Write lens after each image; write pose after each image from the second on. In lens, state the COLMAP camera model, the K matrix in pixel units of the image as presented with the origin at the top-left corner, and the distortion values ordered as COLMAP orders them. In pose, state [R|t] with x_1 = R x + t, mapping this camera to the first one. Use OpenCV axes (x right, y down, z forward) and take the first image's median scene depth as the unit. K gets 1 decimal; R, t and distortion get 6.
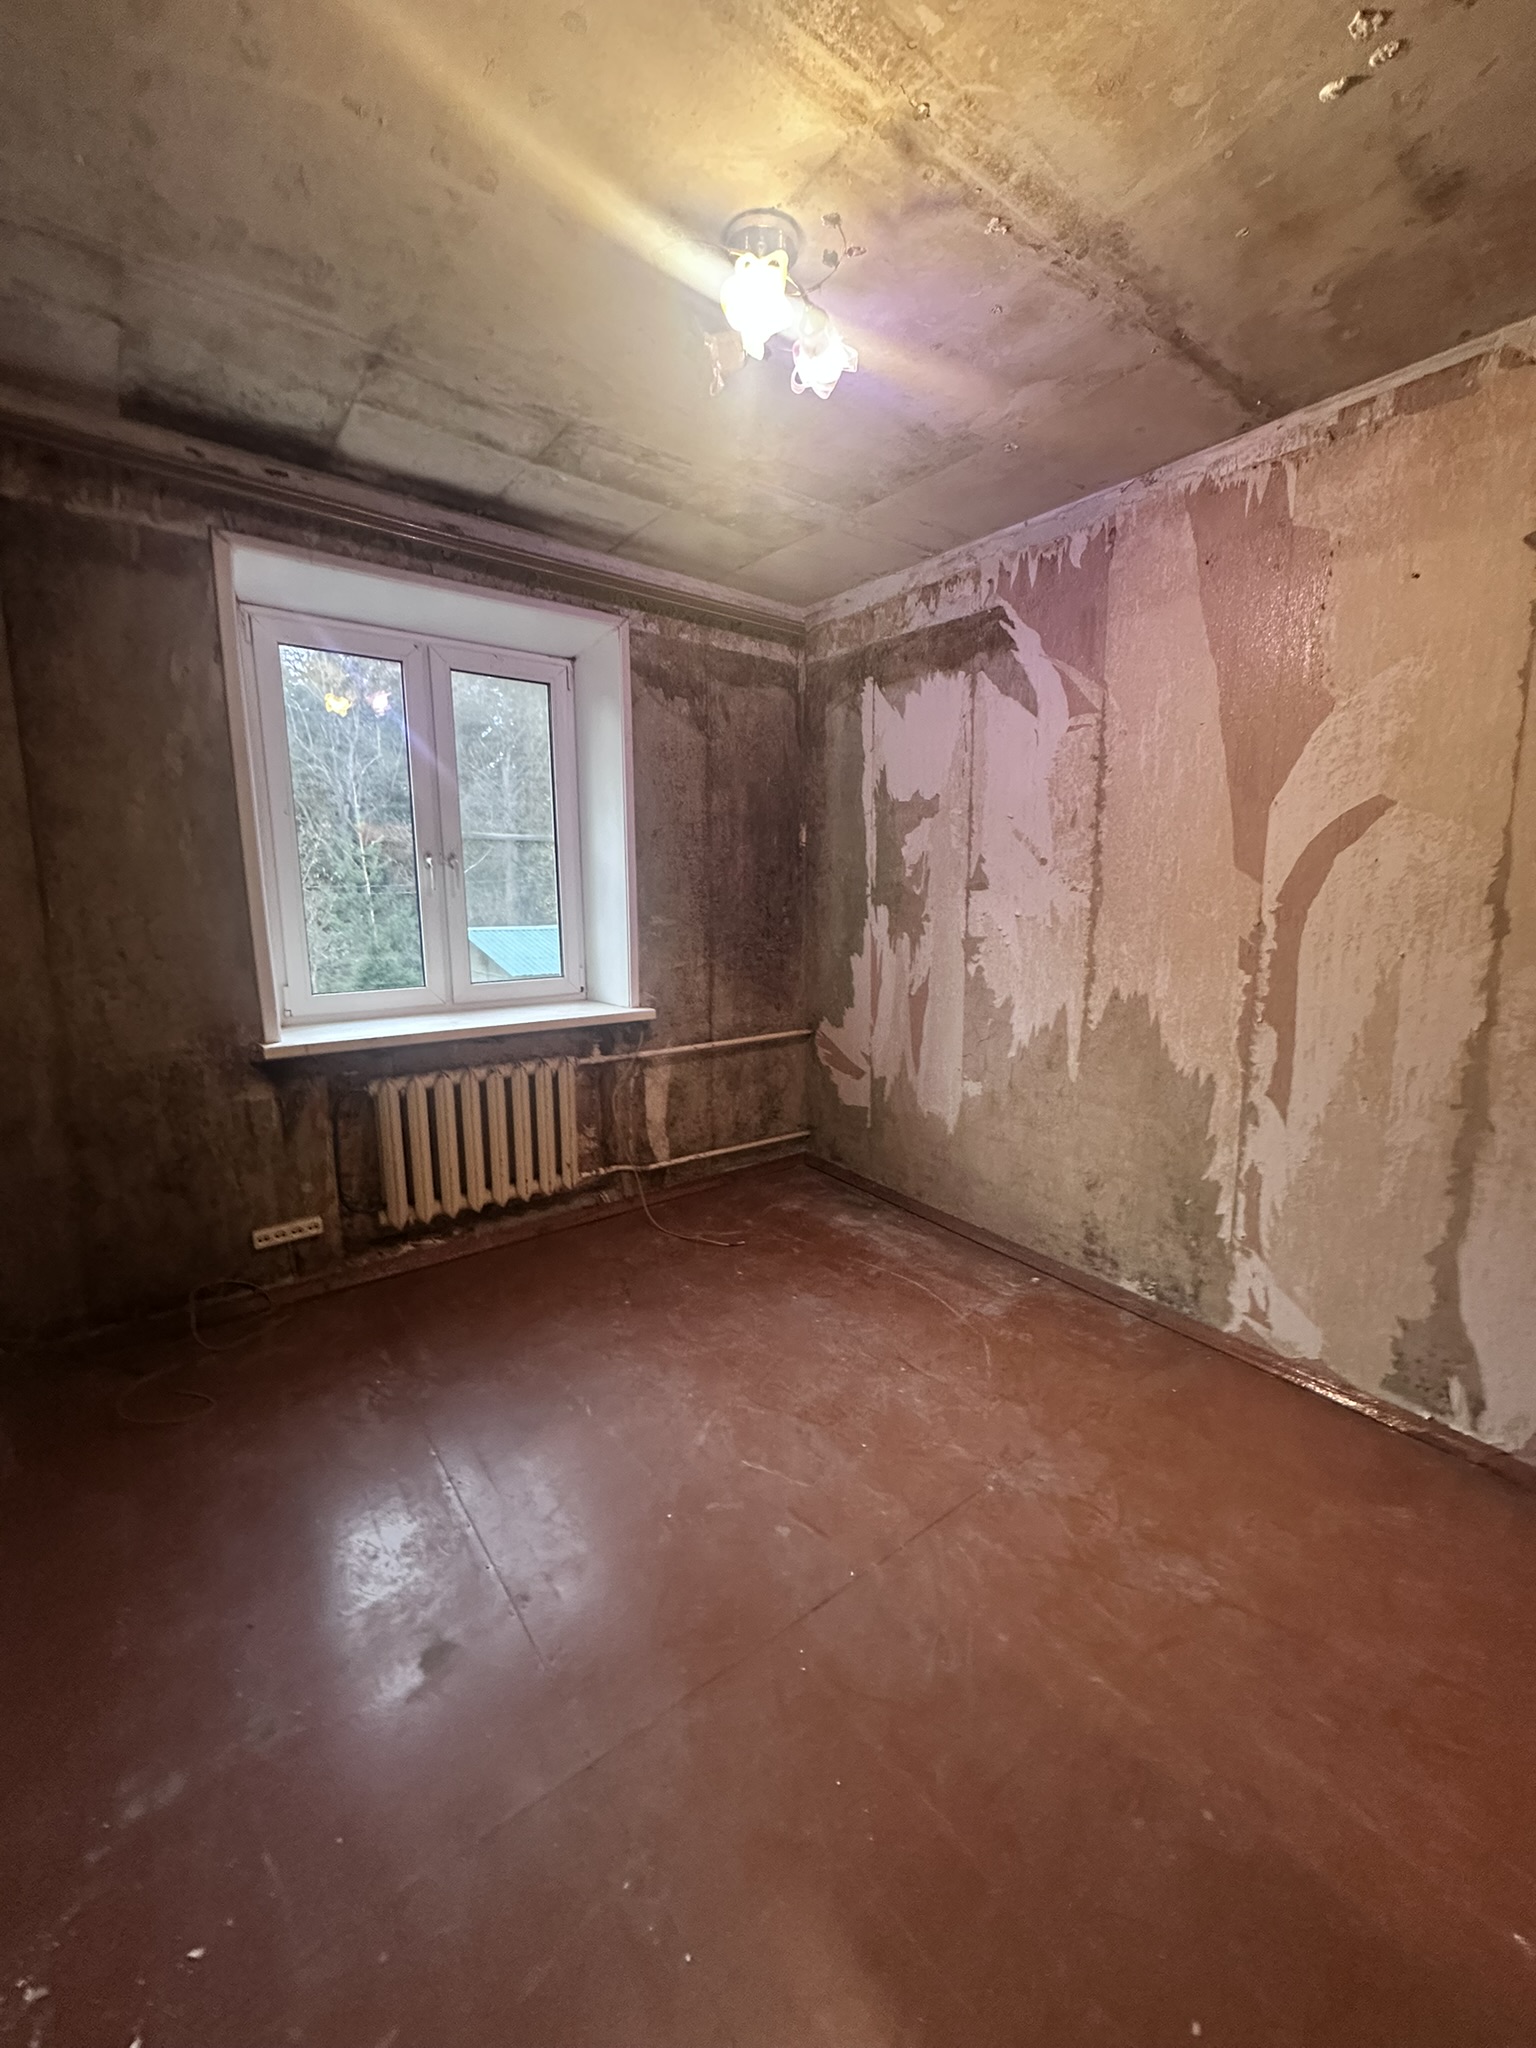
lens RADIAL K [[817.1, 0, 771.0], [0, 817.1, 1024.9], [0, 0, 1]] dist [-0.002741, 0.001137]
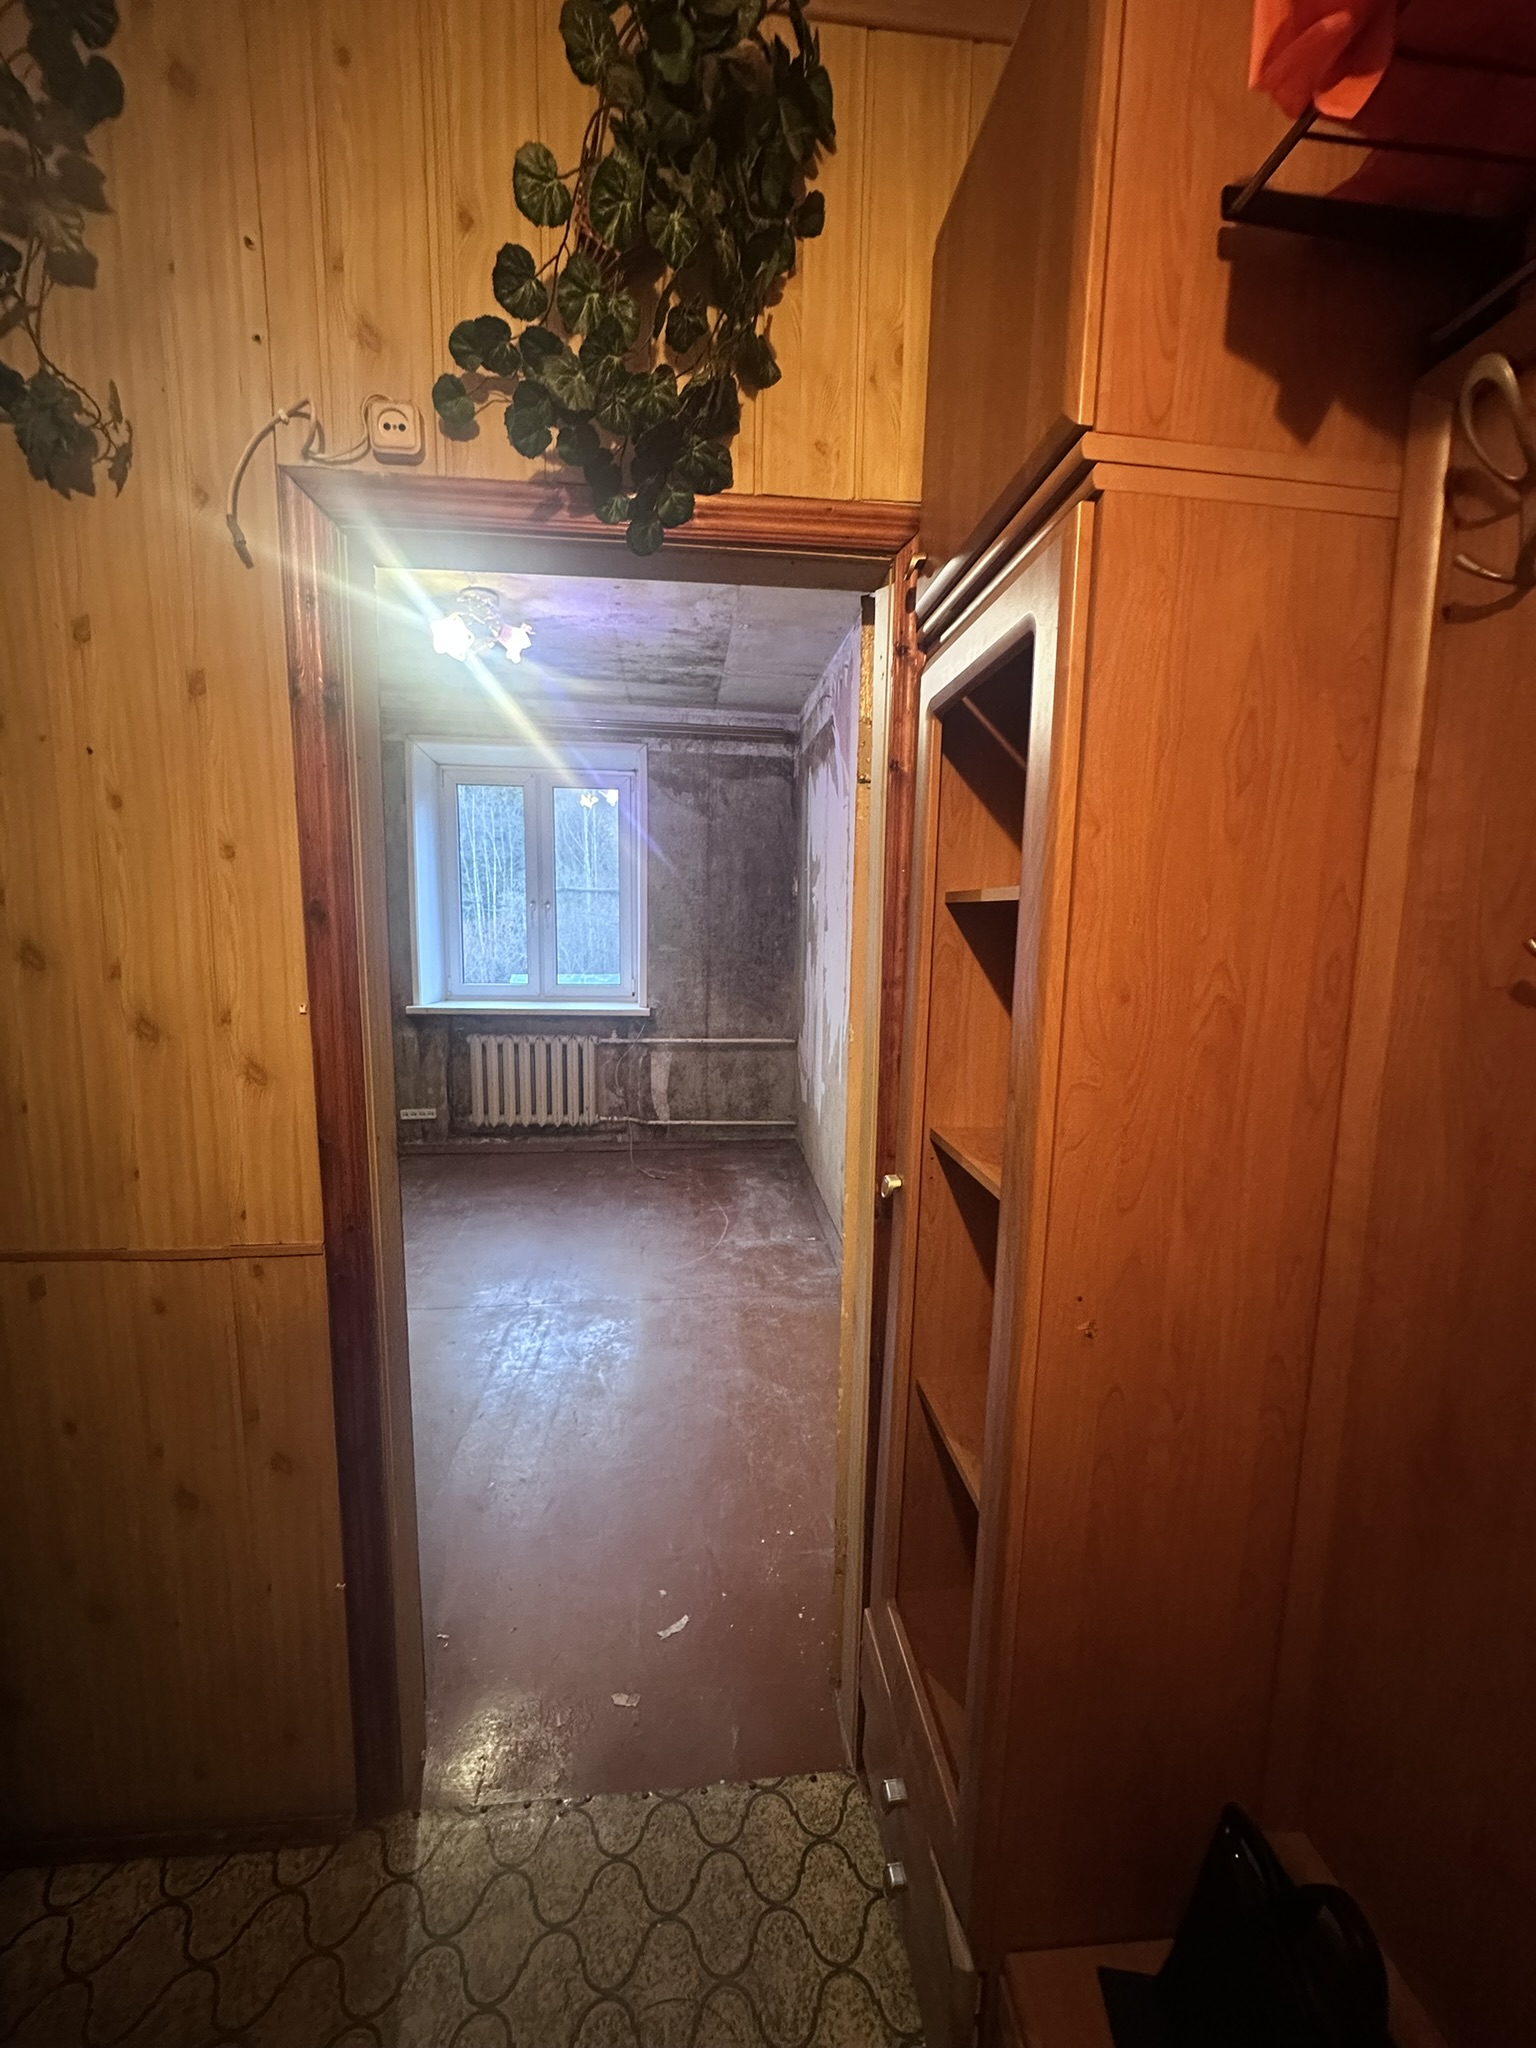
lens RADIAL K [[818.7, 0, 771.7], [0, 818.7, 1024.1], [0, 0, 1]] dist [-0.003651, 0.001003]
pose [[0.854215, 0.078729, -0.513924, 0.764865], [-0.102928, 0.994512, -0.018731, 0.011157], [0.509629, 0.068898, 0.857631, -0.115815]]
